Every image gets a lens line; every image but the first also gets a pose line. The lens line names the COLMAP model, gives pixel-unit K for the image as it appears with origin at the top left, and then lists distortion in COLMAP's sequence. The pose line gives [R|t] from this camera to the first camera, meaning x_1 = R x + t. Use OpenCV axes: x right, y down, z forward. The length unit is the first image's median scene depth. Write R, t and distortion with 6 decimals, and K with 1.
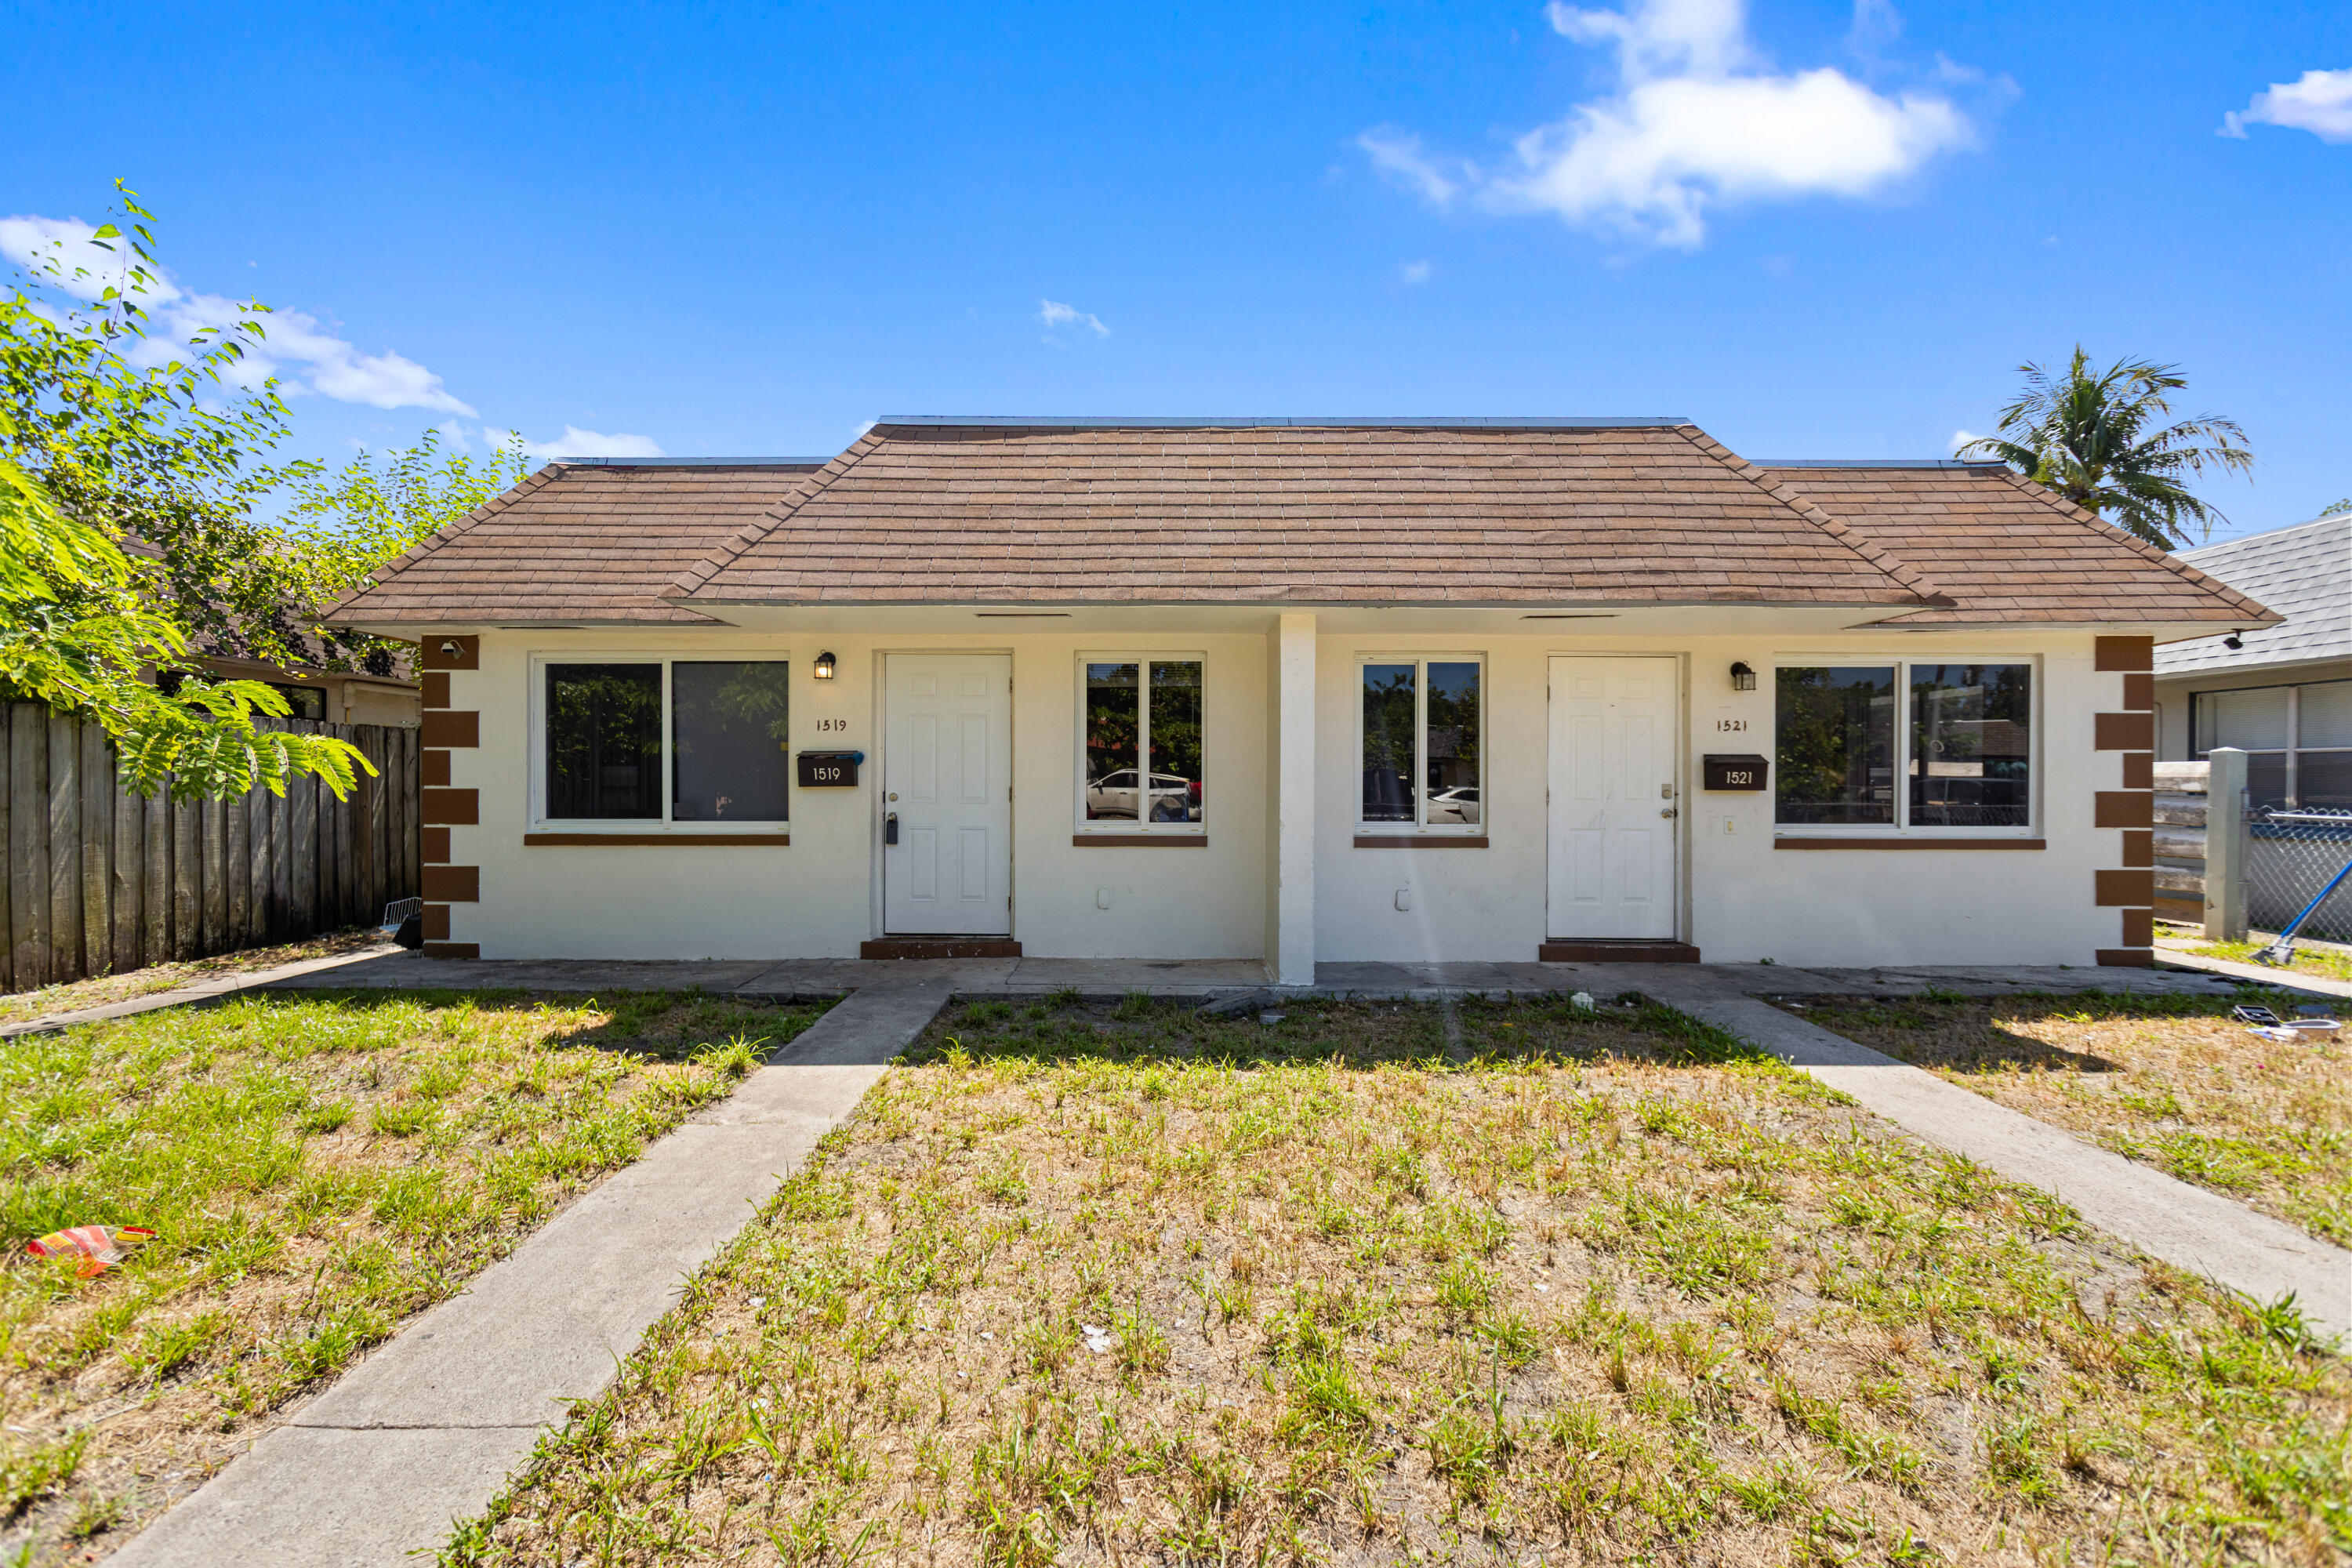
lens RADIAL K [[1154.5, 0, 1128.0], [0, 1154.5, 777.4], [0, 0, 1]] dist [0.004446, 0.000830]
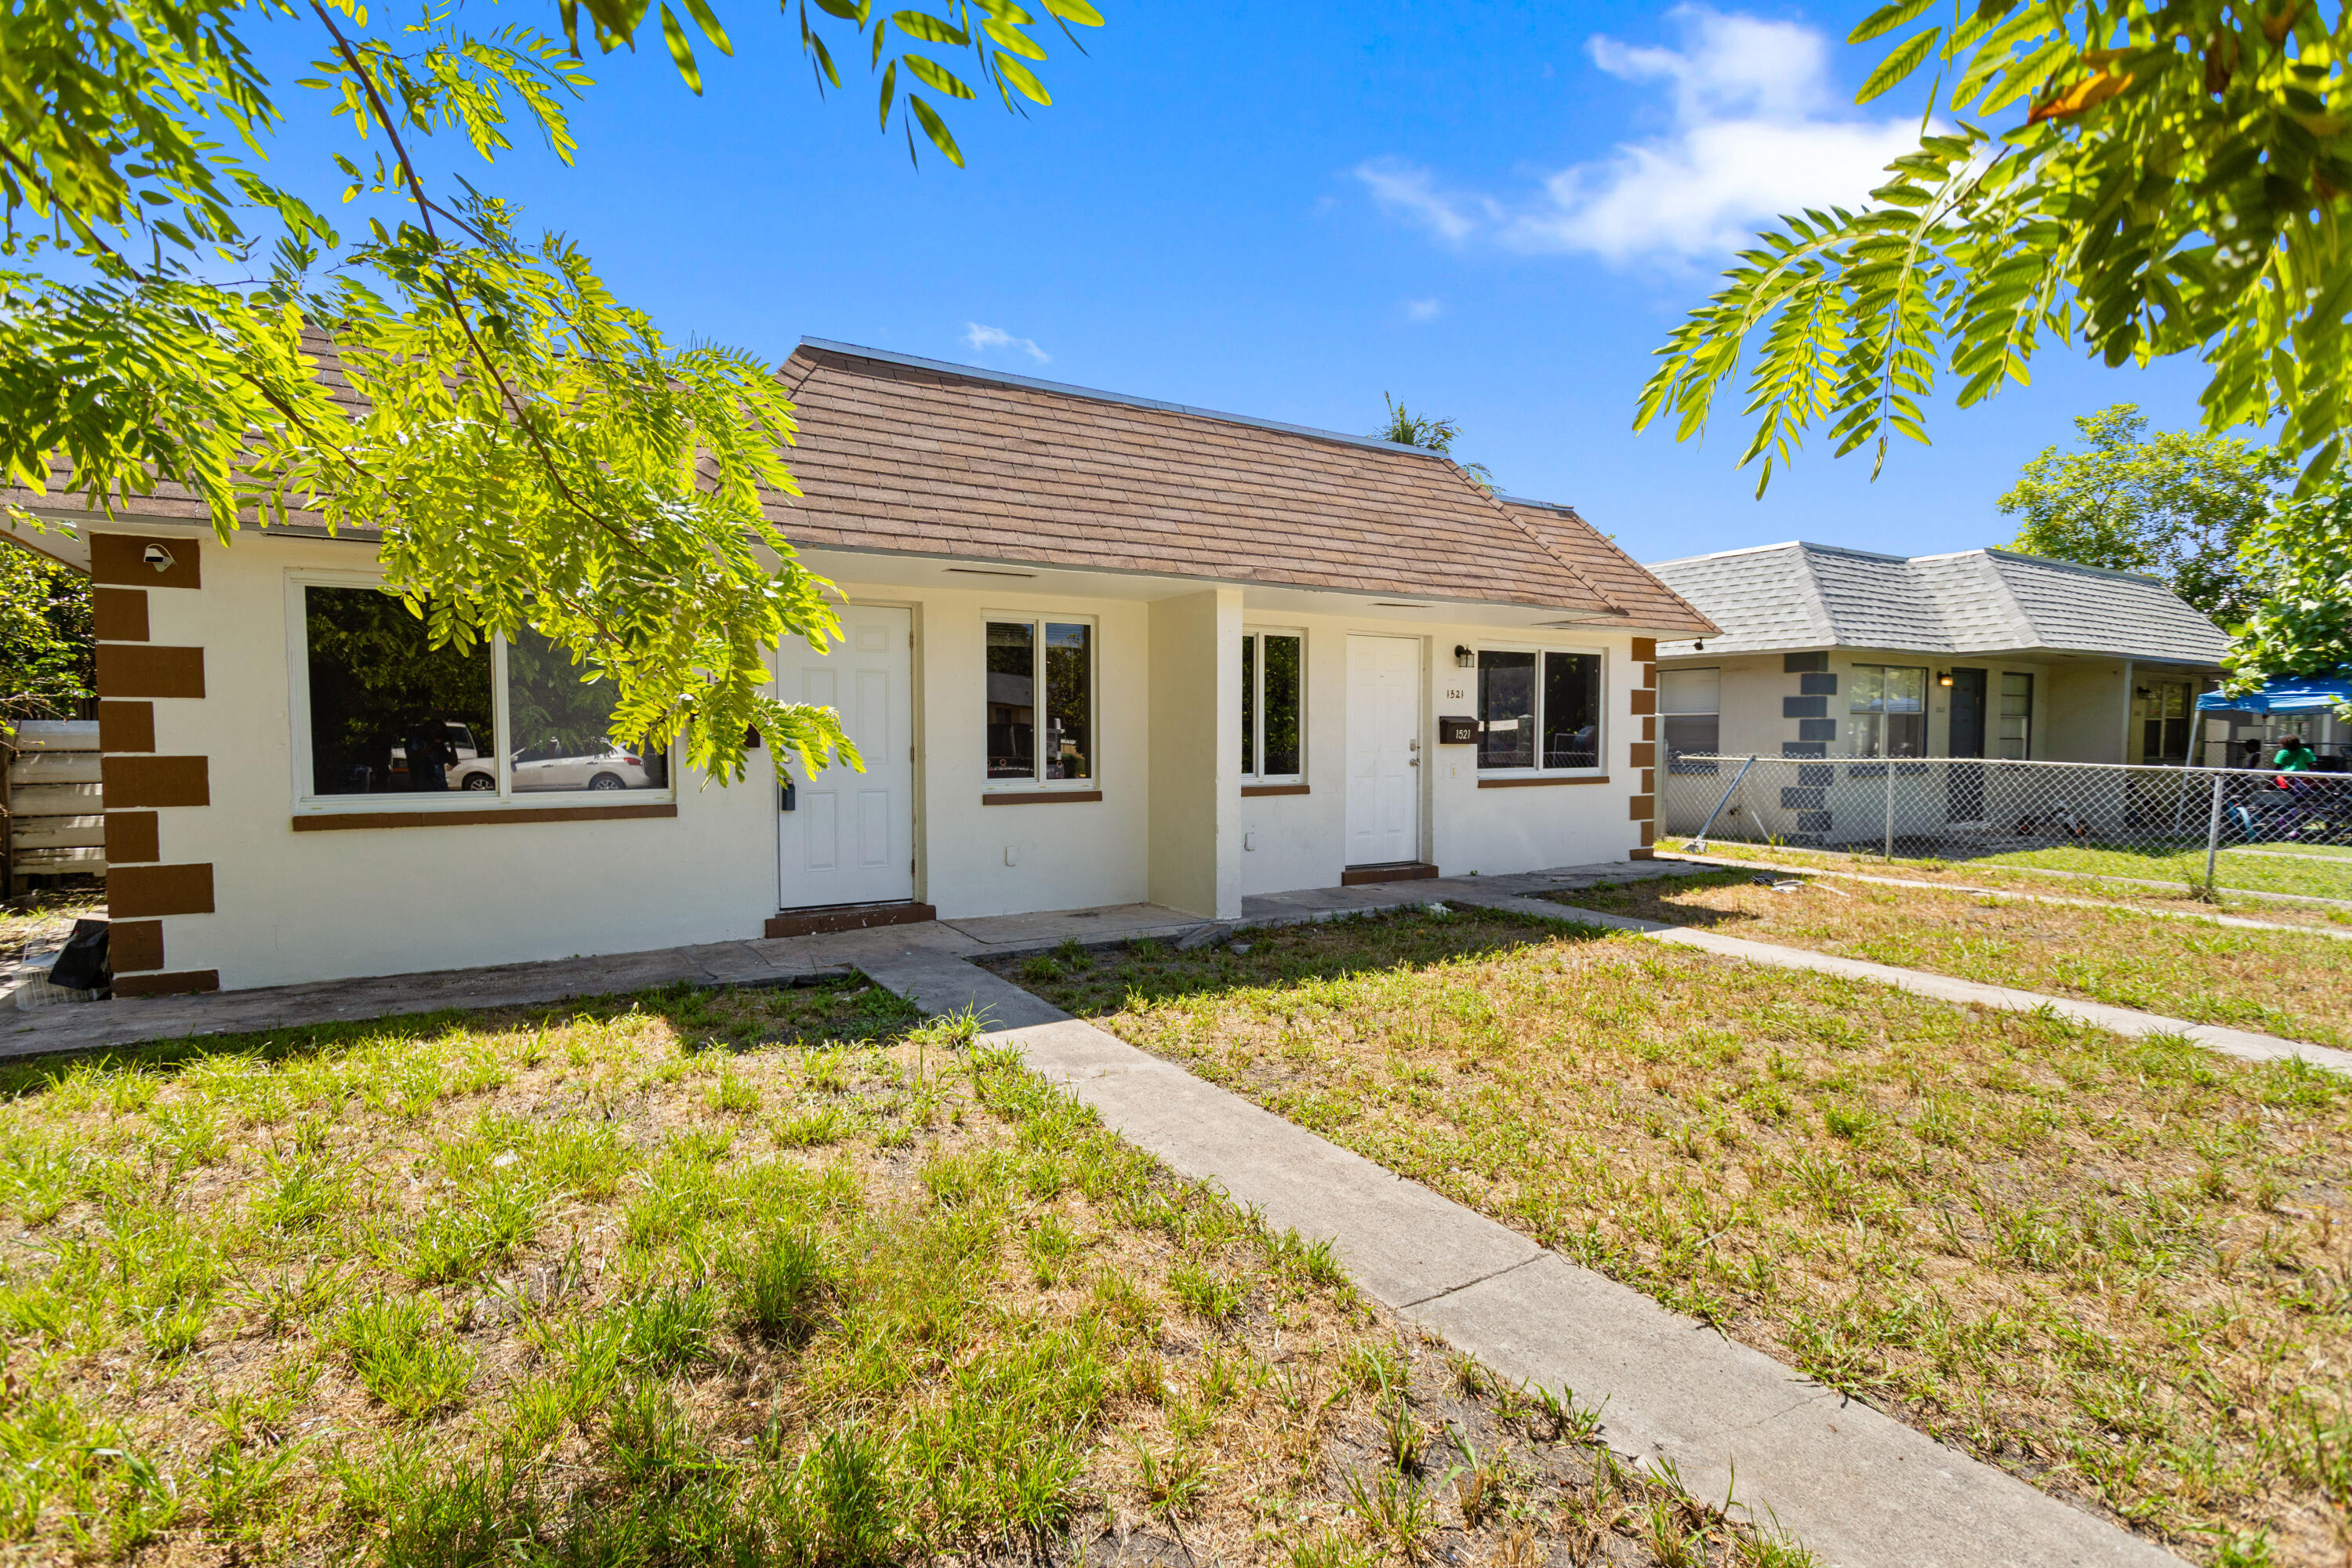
lens RADIAL K [[1189.6, 0, 1207.2], [0, 1189.6, 784.5], [0, 0, 1]] dist [0.002376, 0.000205]
pose [[0.832352, -0.026866, 0.553595, -0.454873], [0.001219, 0.998911, 0.046645, -0.006125], [-0.554246, -0.038150, 0.831478, 0.038864]]
